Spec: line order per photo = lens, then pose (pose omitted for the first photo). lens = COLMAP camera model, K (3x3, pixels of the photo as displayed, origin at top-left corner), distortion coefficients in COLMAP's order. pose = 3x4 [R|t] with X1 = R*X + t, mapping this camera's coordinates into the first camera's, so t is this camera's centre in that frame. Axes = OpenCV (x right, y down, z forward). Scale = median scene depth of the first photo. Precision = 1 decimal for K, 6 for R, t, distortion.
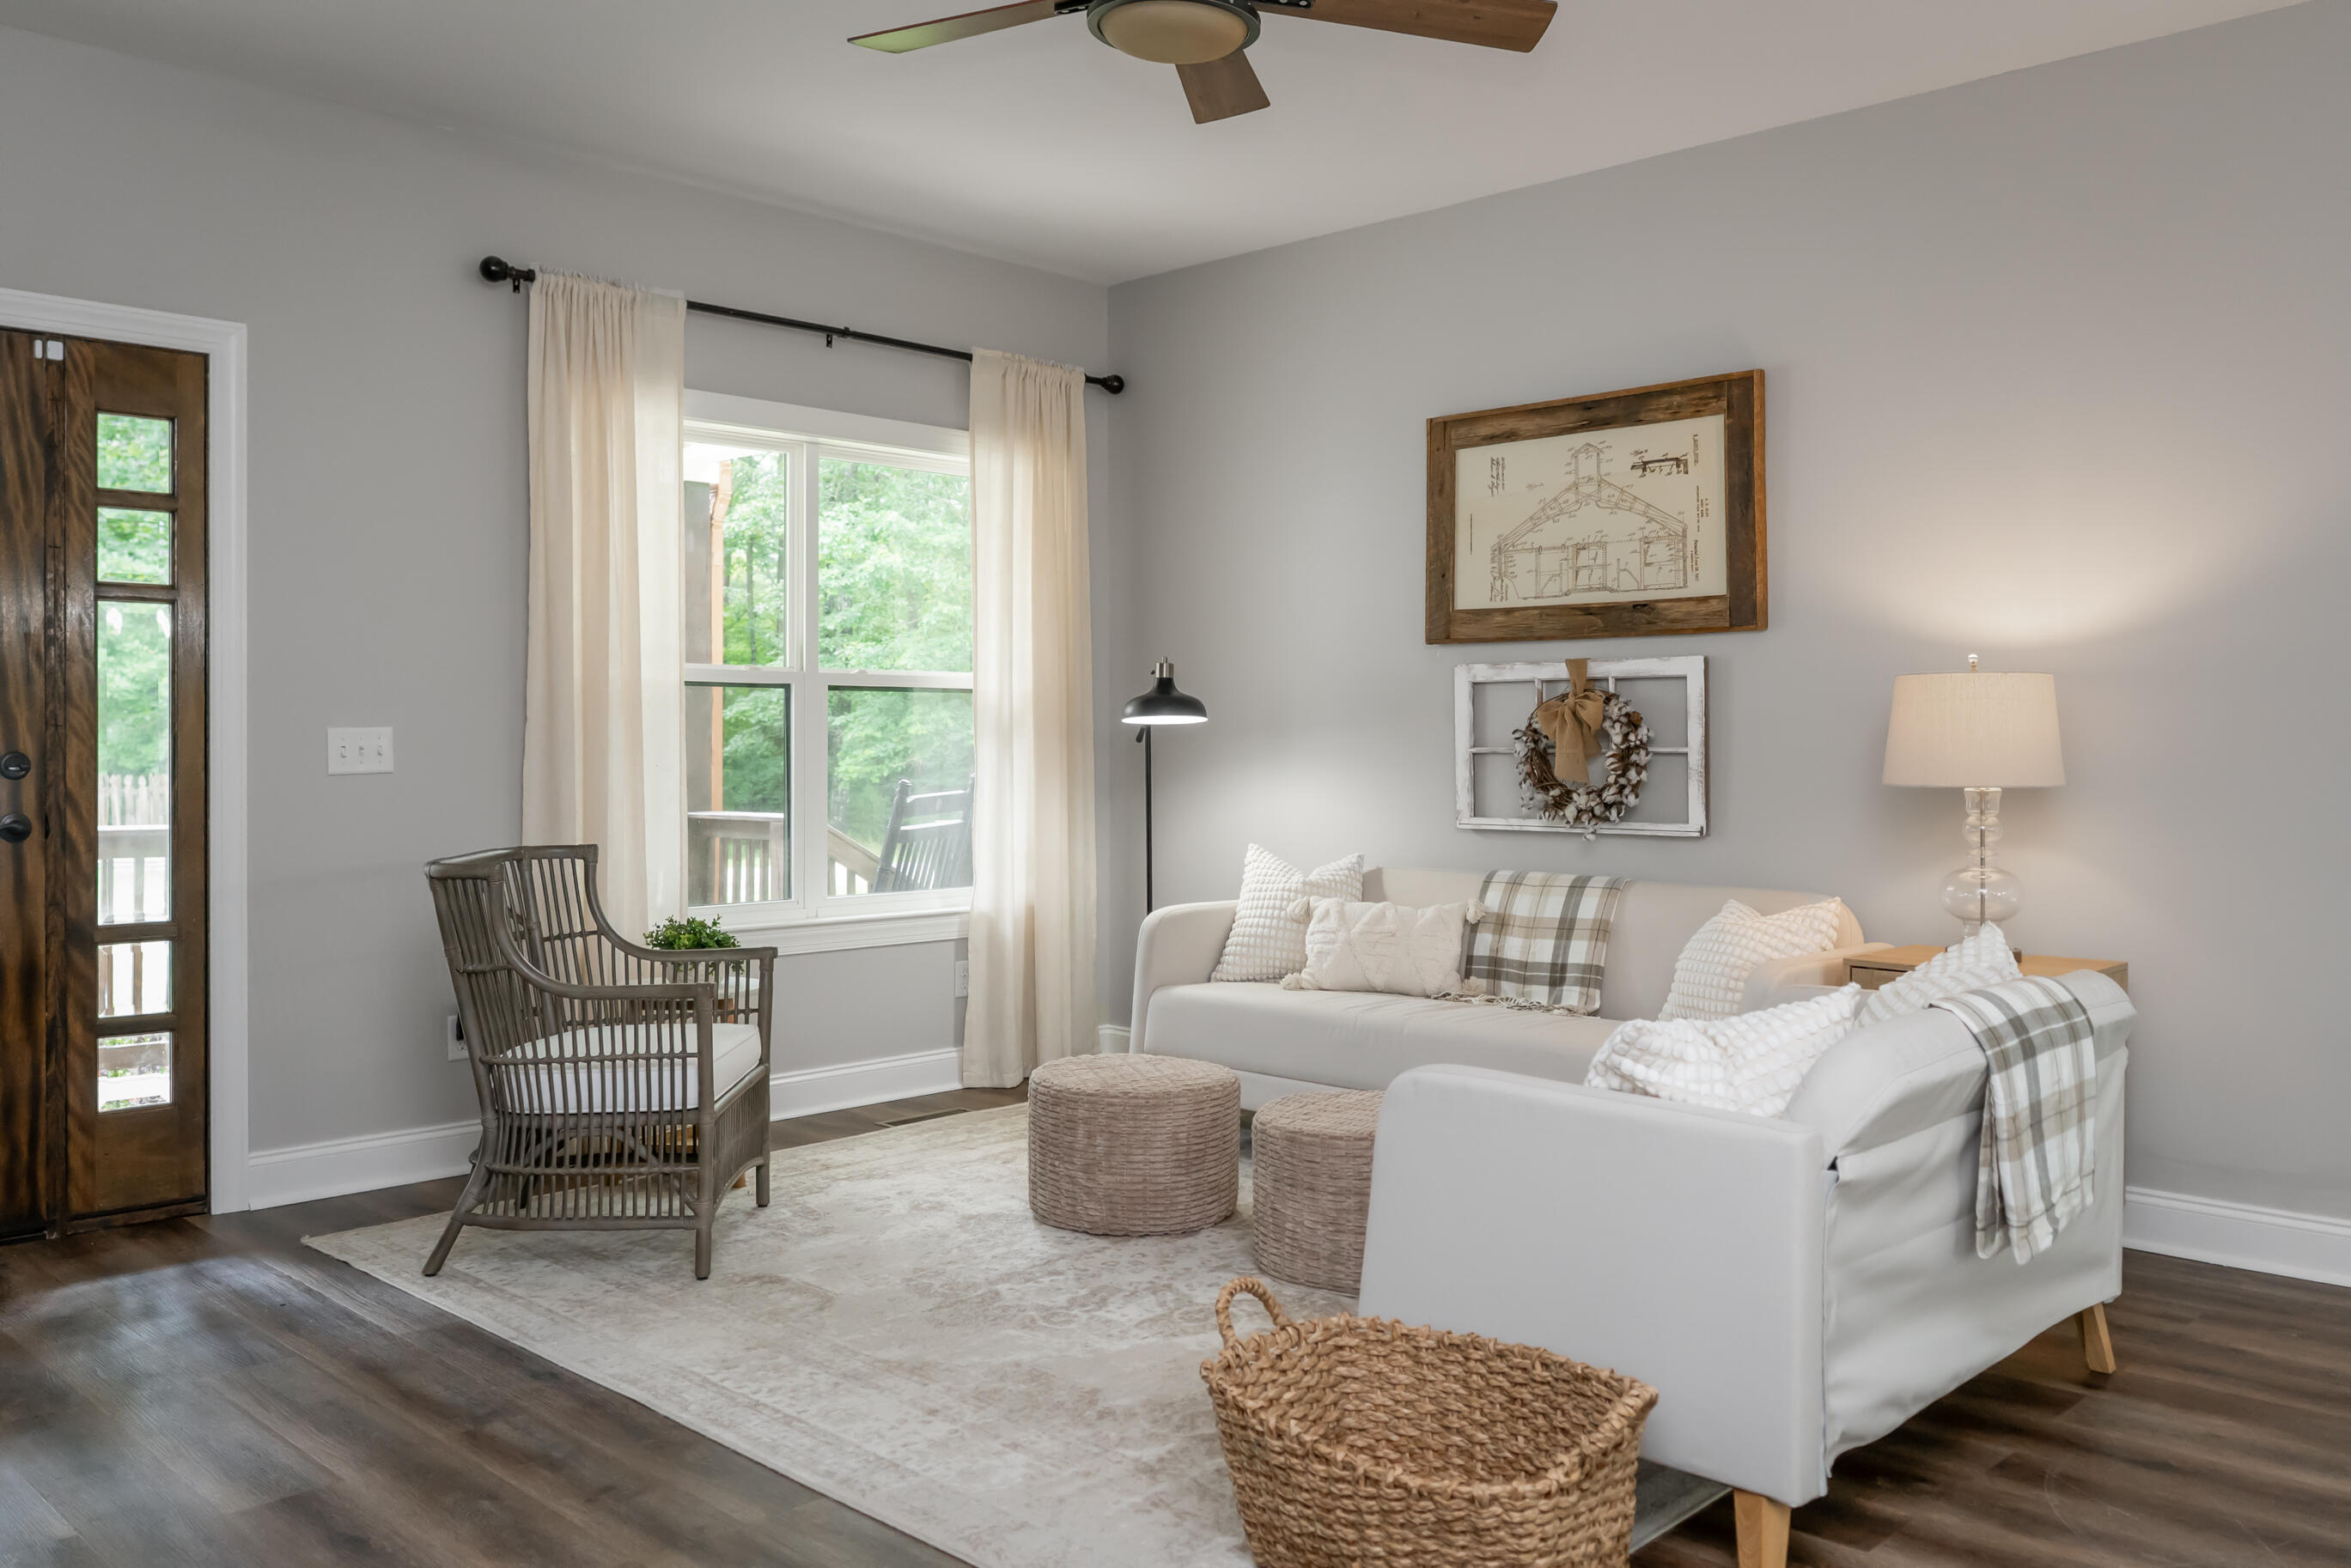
lens RADIAL K [[1890.9, 0, 1226.8], [0, 1890.9, 764.4], [0, 0, 1]] dist [-0.000860, -0.001309]
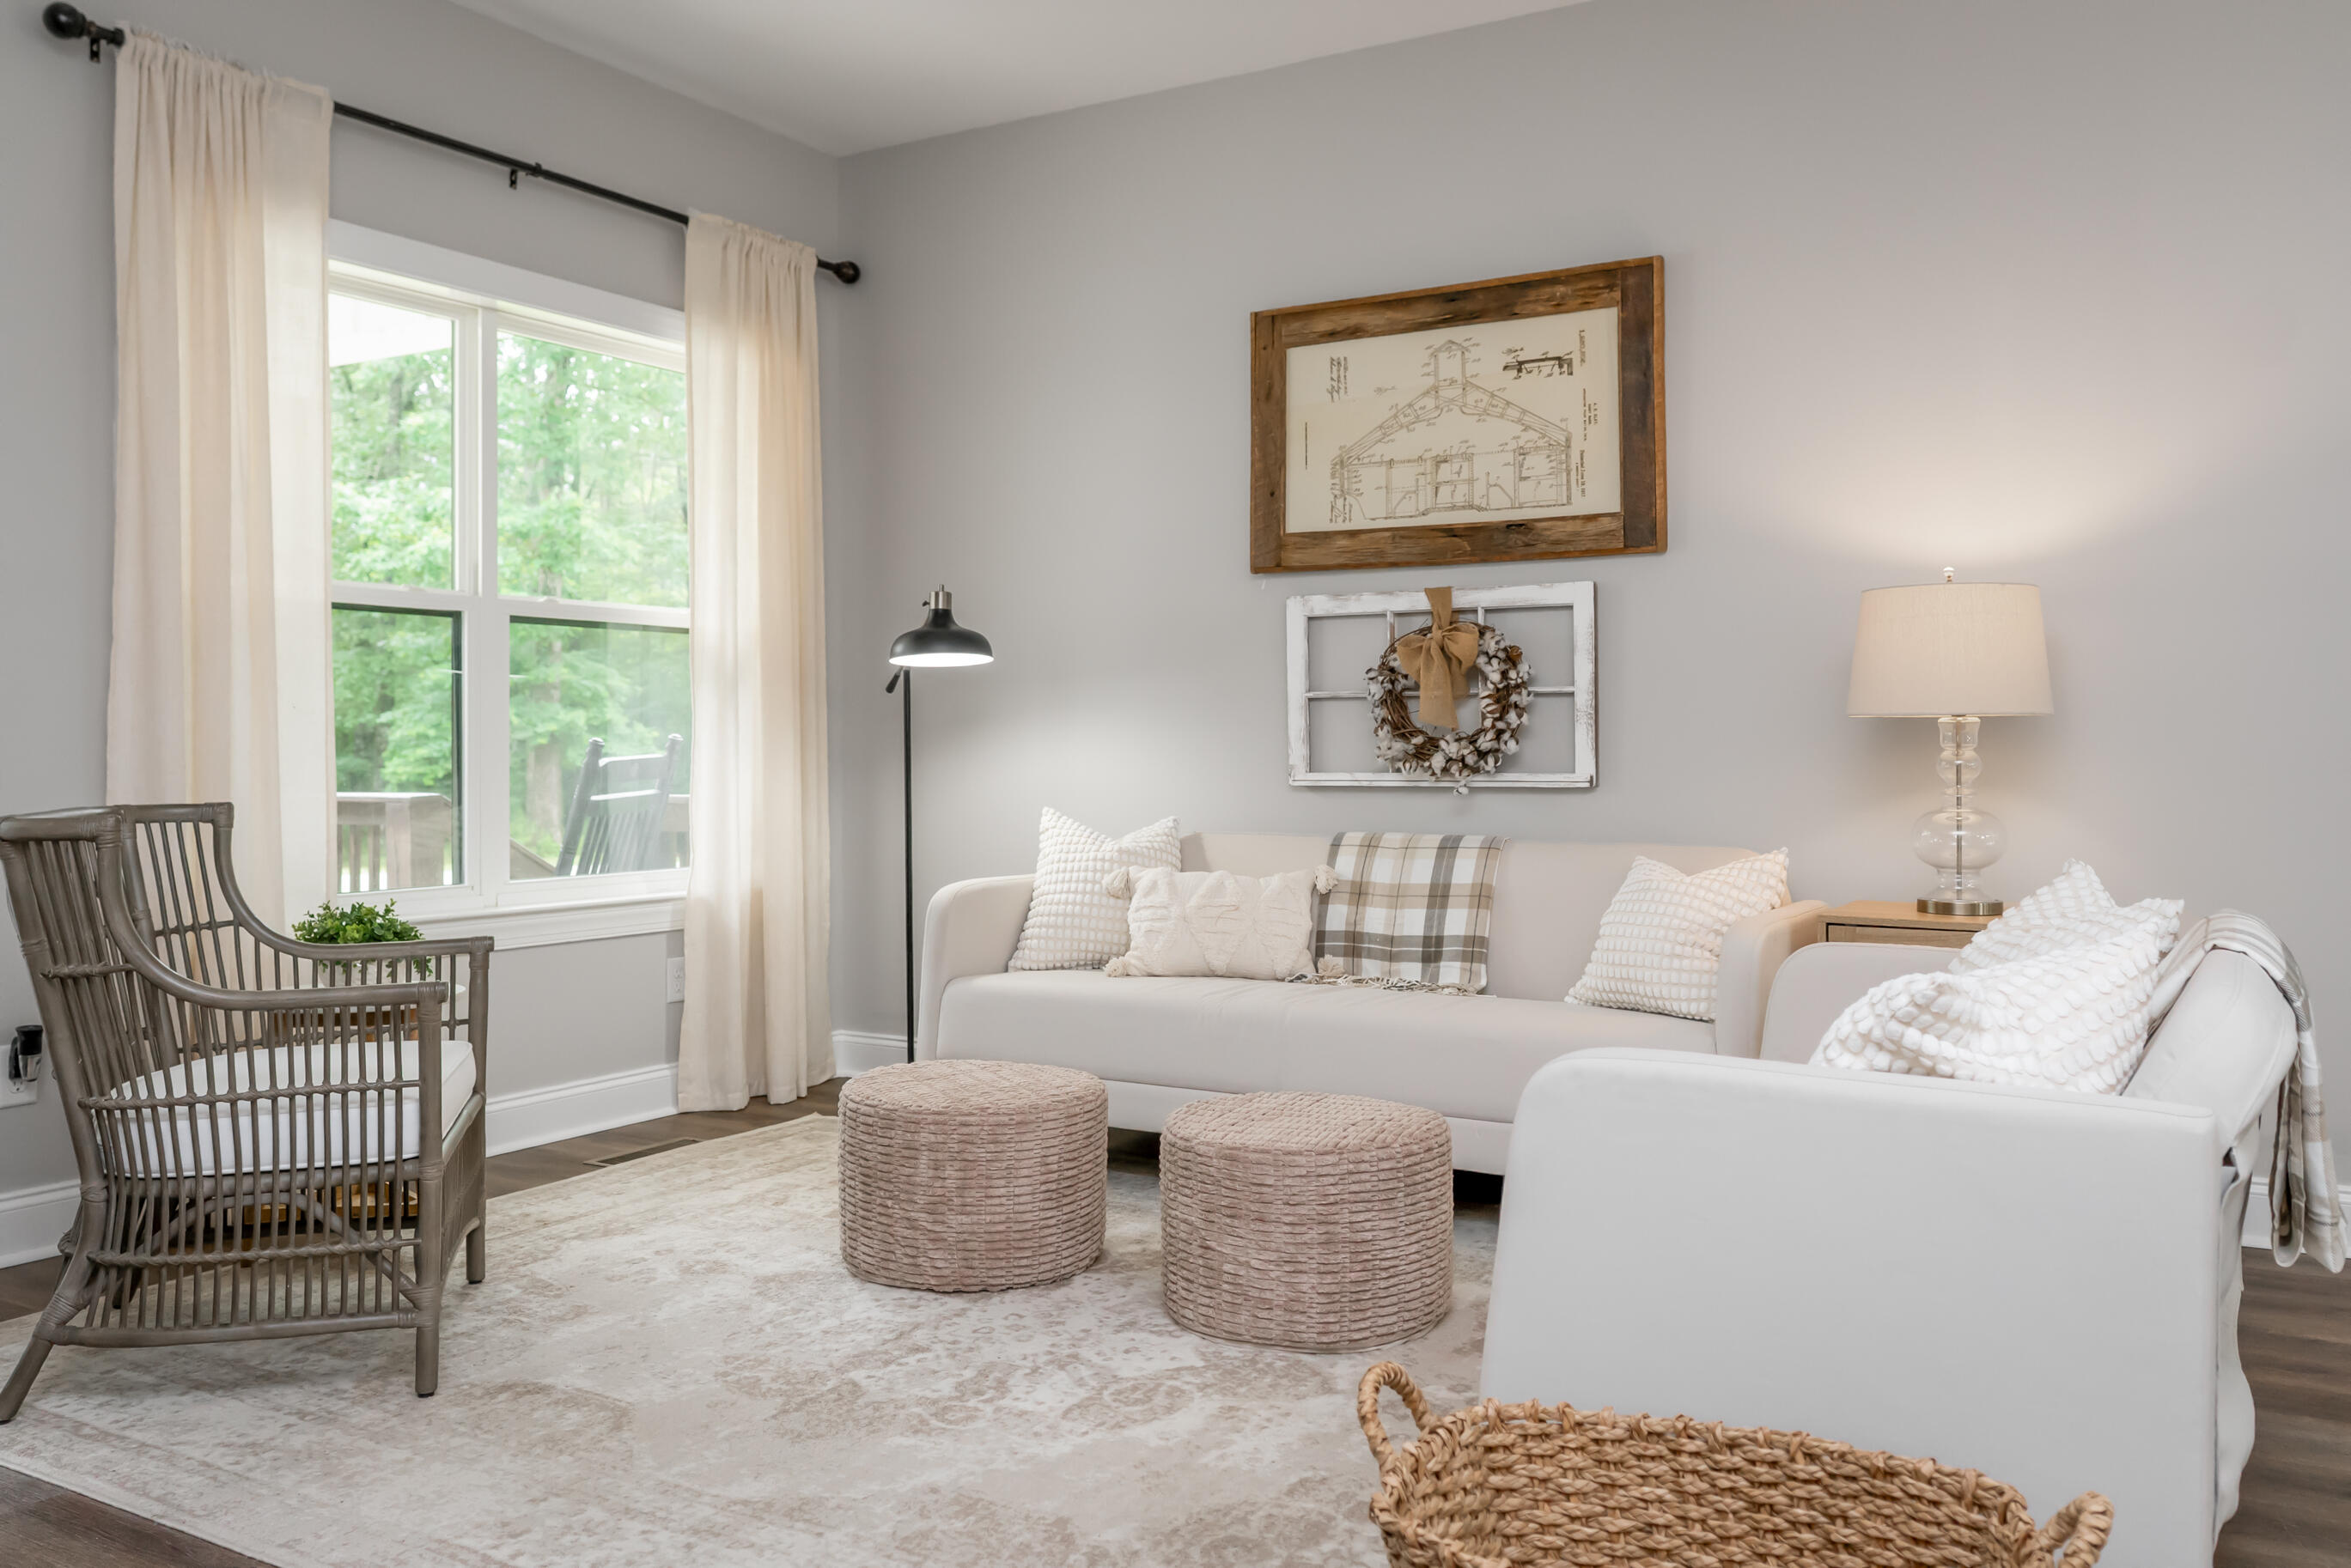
lens RADIAL K [[1887.9, 0, 1237.2], [0, 1887.9, 759.7], [0, 0, 1]] dist [-0.004100, 0.001384]
pose [[0.973764, -0.004741, 0.227513, -0.109730], [0.005756, 0.999976, -0.003798, 0.027980], [-0.227489, 0.005008, 0.973768, 0.182936]]
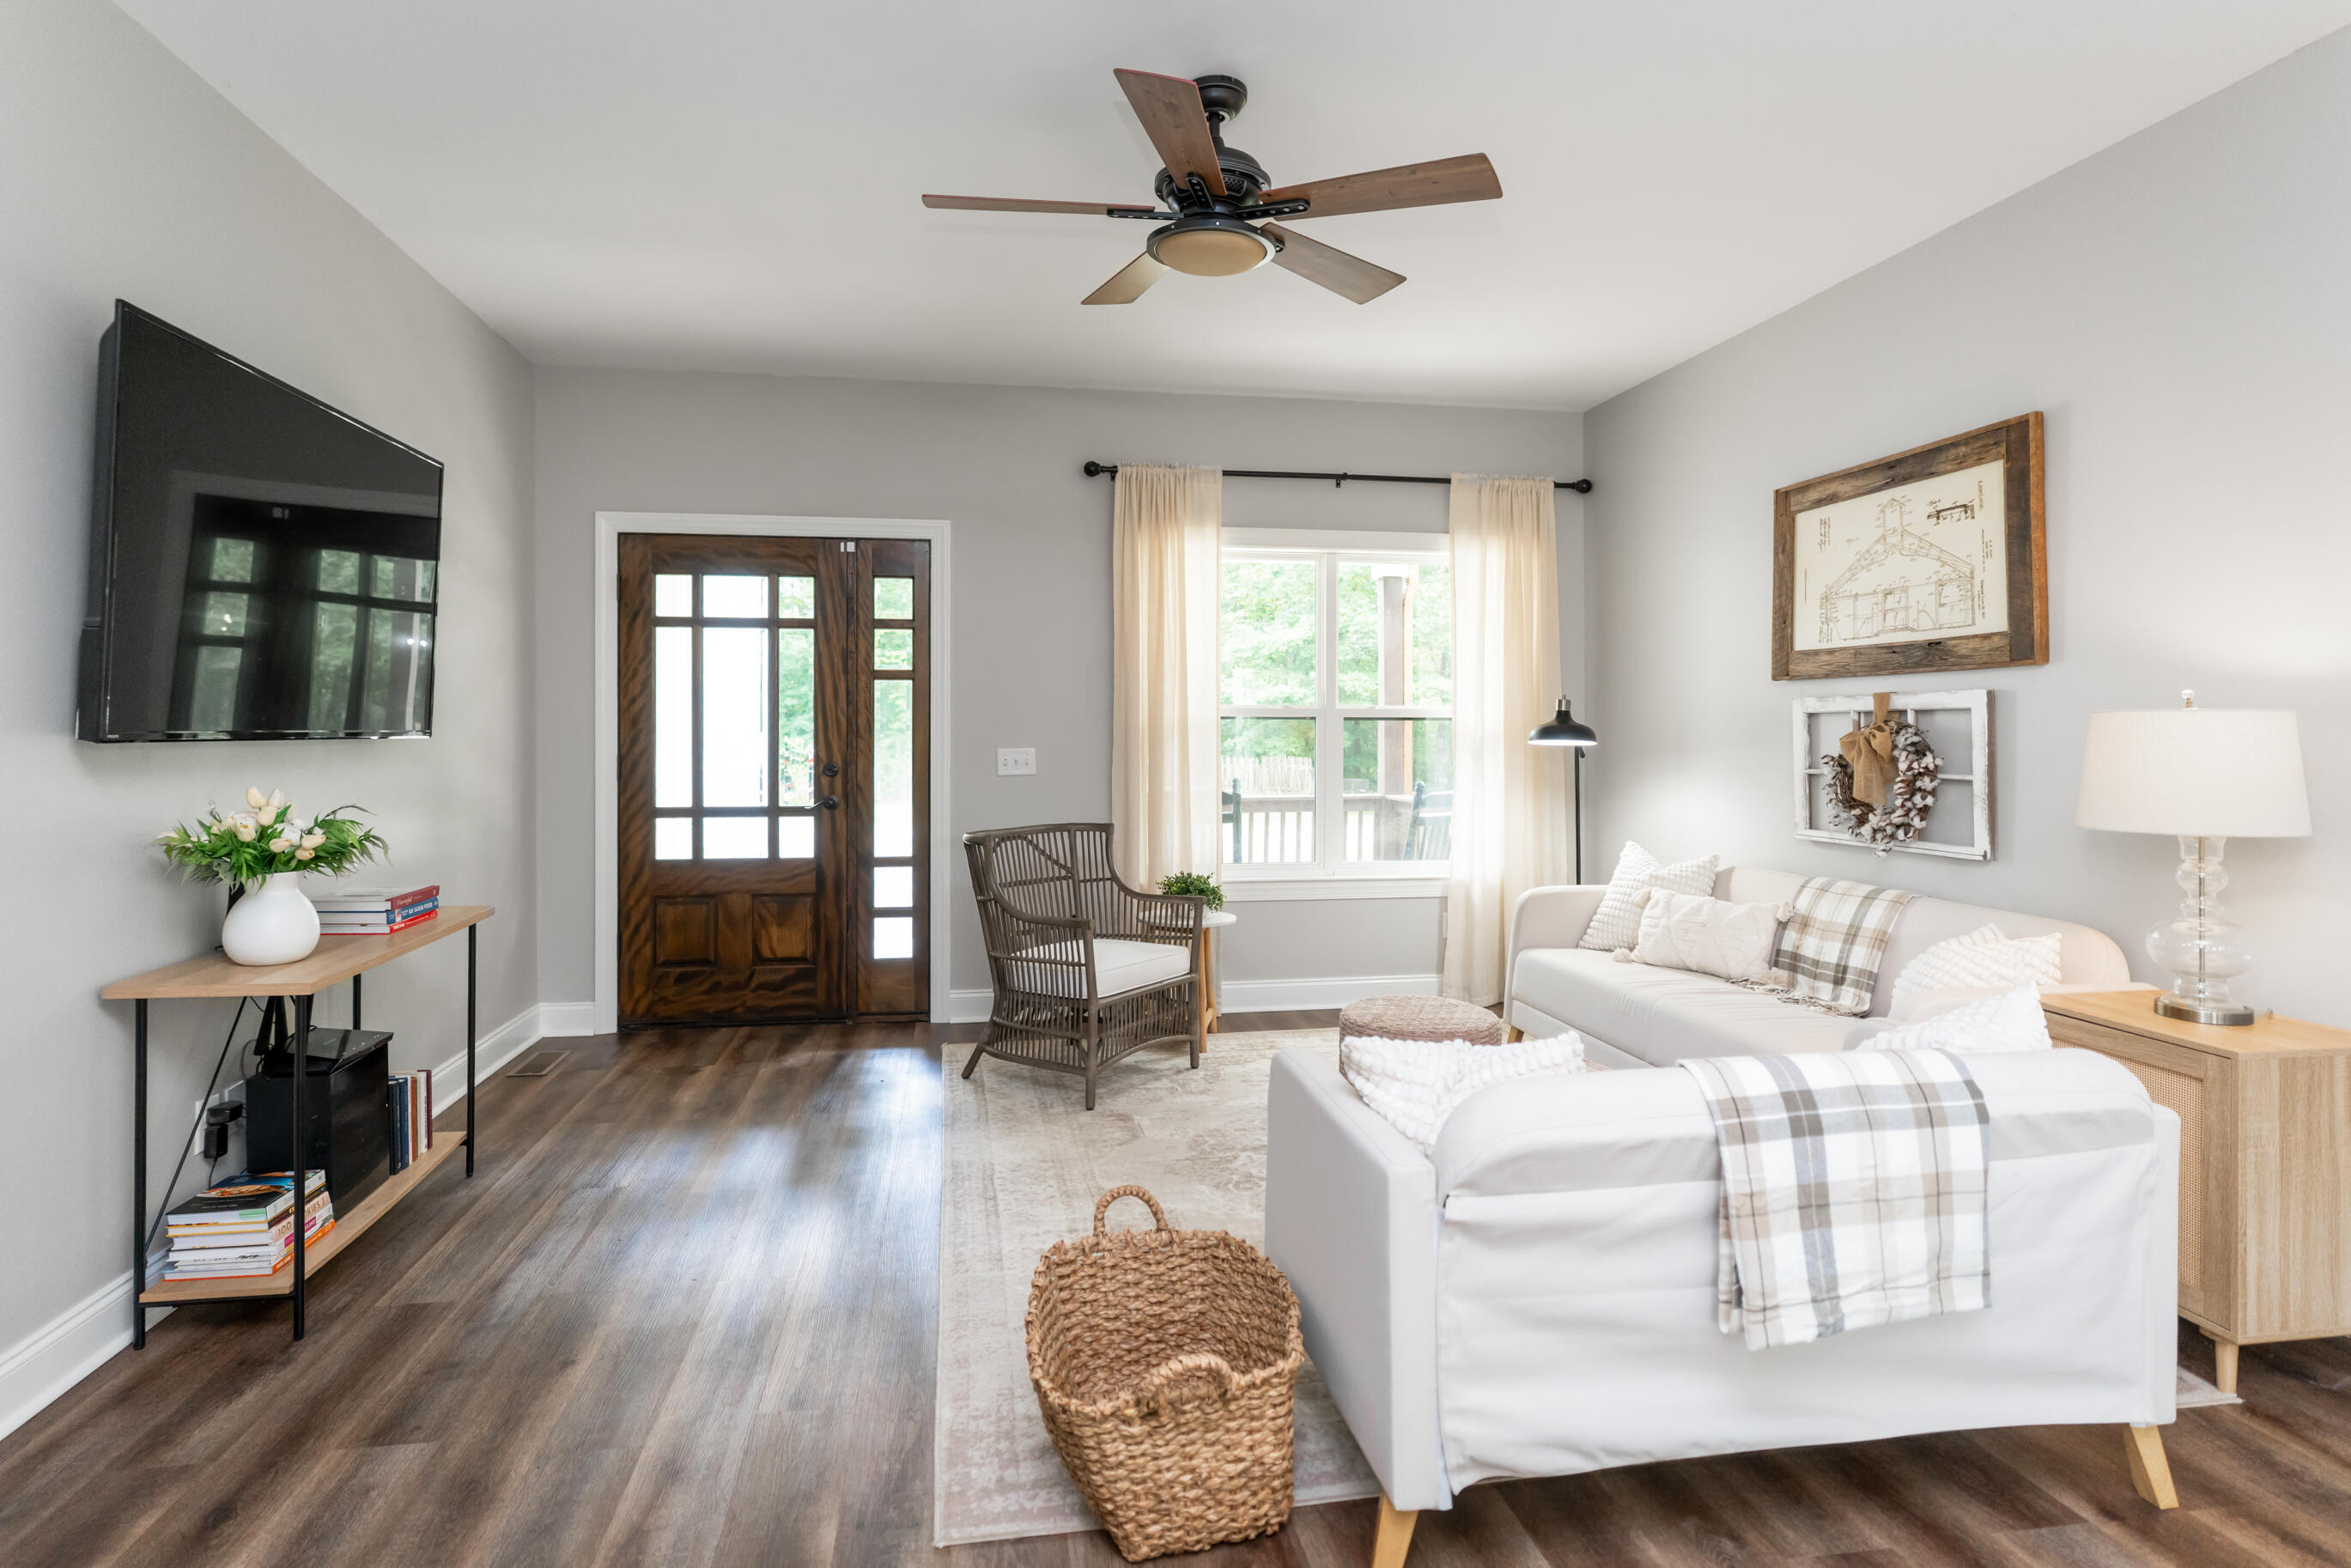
lens RADIAL K [[1246.8, 0, 1165.0], [0, 1246.8, 739.7], [0, 0, 1]] dist [-0.002601, 0.002319]
pose [[0.800485, 0.005083, -0.599332, 0.302736], [-0.009946, 0.999939, -0.004804, -0.021536], [0.599271, 0.009807, 0.800486, 0.167977]]
